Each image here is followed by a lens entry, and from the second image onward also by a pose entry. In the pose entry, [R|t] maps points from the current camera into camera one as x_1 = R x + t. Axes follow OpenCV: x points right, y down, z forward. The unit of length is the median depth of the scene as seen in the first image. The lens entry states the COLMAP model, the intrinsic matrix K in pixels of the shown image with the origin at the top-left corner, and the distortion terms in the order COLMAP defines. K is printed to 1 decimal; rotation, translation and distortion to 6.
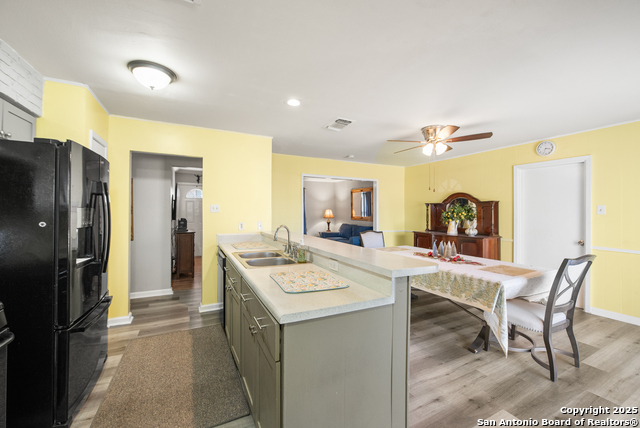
lens RADIAL K [[261.8, 0, 323.9], [0, 261.8, 213.3], [0, 0, 1]] dist [0.000597, 0.000357]
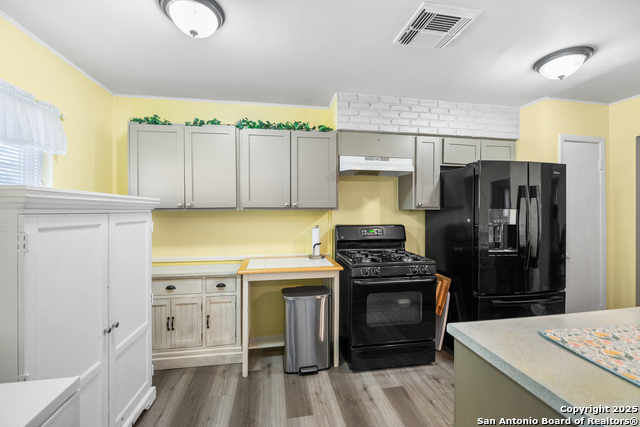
lens RADIAL K [[266.2, 0, 318.4], [0, 266.2, 207.1], [0, 0, 1]] dist [-0.010843, 0.000496]
pose [[-0.304513, -0.011511, -0.952439, 0.307244], [-0.010214, 0.999909, -0.008820, -0.004803], [0.952453, 0.007042, -0.304603, 0.285145]]
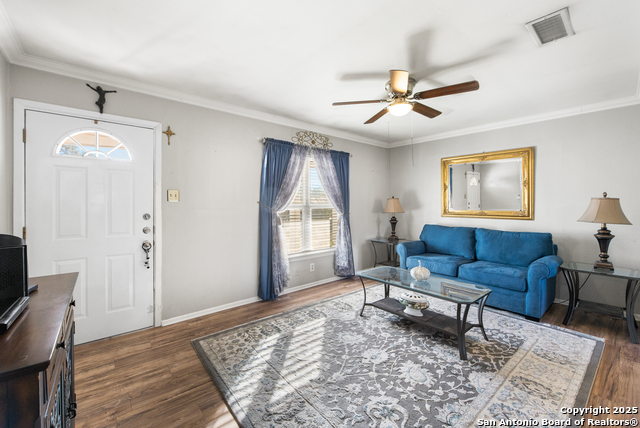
lens RADIAL K [[261.8, 0, 308.9], [0, 261.8, 204.5], [0, 0, 1]] dist [0.000597, 0.000357]
pose [[0.978188, -0.005708, 0.207642, -0.649989], [0.005295, 0.999983, 0.002545, -0.002363], [-0.207653, -0.001390, 0.978202, 1.370597]]
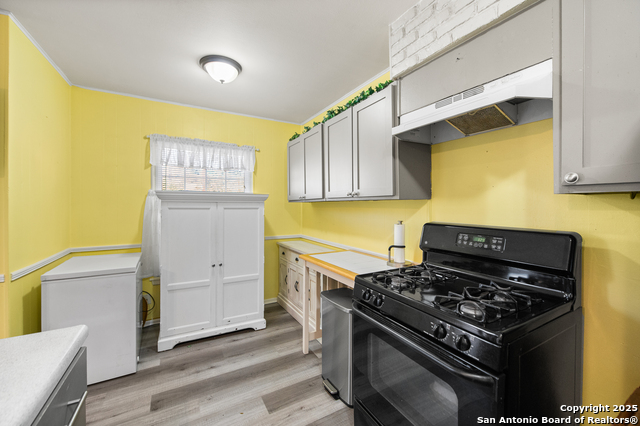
lens RADIAL K [[259.7, 0, 318.7], [0, 259.7, 206.7], [0, 0, 1]] dist [-0.001149, -0.000138]
pose [[-0.999817, -0.006045, -0.018139, -0.257942], [-0.006299, 0.999882, 0.014011, 0.005072], [0.018052, 0.014123, -0.999737, 0.593142]]
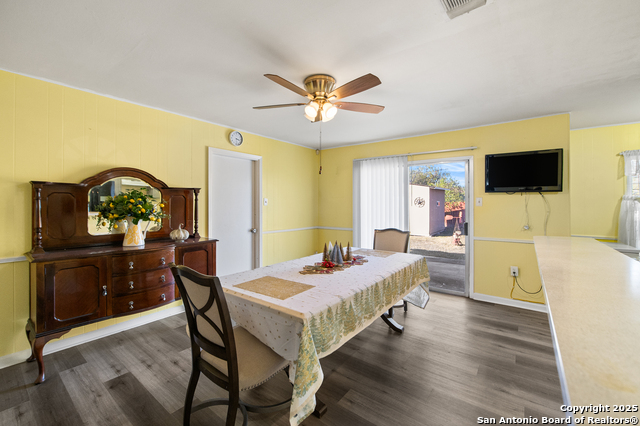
lens RADIAL K [[266.2, 0, 315.3], [0, 266.2, 206.2], [0, 0, 1]] dist [-0.010843, 0.000496]
pose [[-0.410821, -0.006275, 0.911694, -0.194086], [0.005619, 0.999940, 0.009414, -0.006815], [-0.911699, 0.008990, -0.410761, 1.314930]]
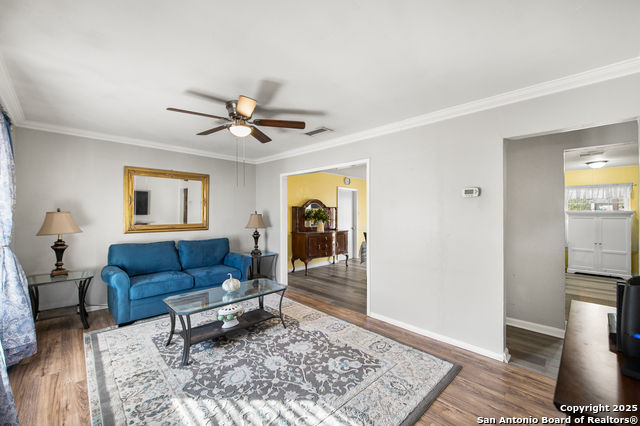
lens RADIAL K [[259.7, 0, 317.1], [0, 259.7, 213.4], [0, 0, 1]] dist [-0.001149, -0.000138]
pose [[-0.295336, 0.000663, 0.955393, -1.031855], [0.004306, 0.999991, 0.000637, -0.018916], [-0.955384, 0.004302, -0.295336, 2.046826]]
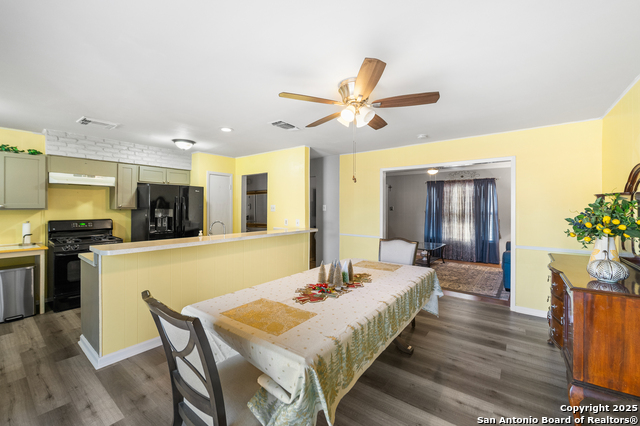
lens RADIAL K [[266.2, 0, 320.0], [0, 266.2, 206.2], [0, 0, 1]] dist [-0.010843, 0.000496]
pose [[0.422373, -0.006711, -0.906397, 1.005180], [-0.009299, 0.999888, -0.011737, -0.015540], [0.906374, 0.013386, 0.422264, 0.656699]]
